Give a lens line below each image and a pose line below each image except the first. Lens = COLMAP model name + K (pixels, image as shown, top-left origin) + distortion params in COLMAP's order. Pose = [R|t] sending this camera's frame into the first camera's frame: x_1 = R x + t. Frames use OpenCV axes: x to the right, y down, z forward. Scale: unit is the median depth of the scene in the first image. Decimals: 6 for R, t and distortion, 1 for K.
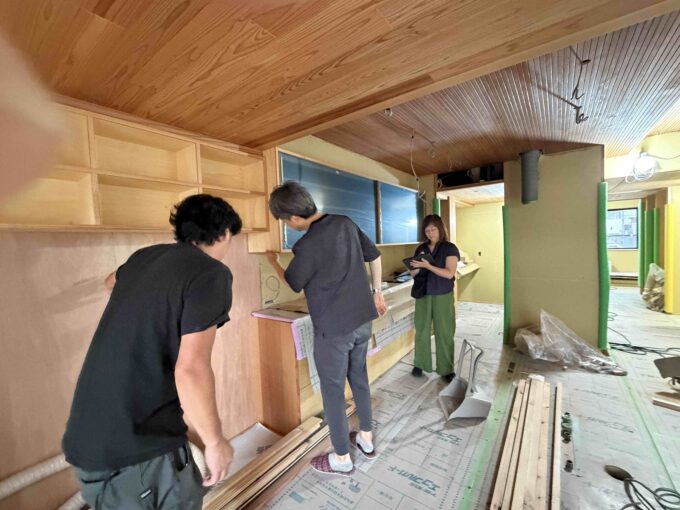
lens RADIAL K [[295.2, 0, 339.7], [0, 295.2, 255.8], [0, 0, 1]] dist [-0.000724, -0.000123]
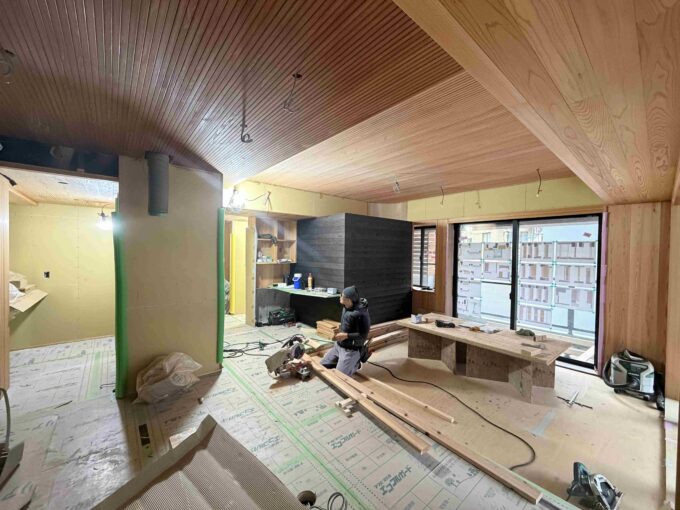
lens RADIAL K [[270.9, 0, 341.0], [0, 270.9, 254.3], [0, 0, 1]] dist [0.000855, -0.000066]
pose [[0.231932, 0.032840, 0.972178, 0.021727], [0.018924, 0.999088, -0.038264, -0.026415], [-0.972548, 0.027272, 0.231099, 0.289241]]
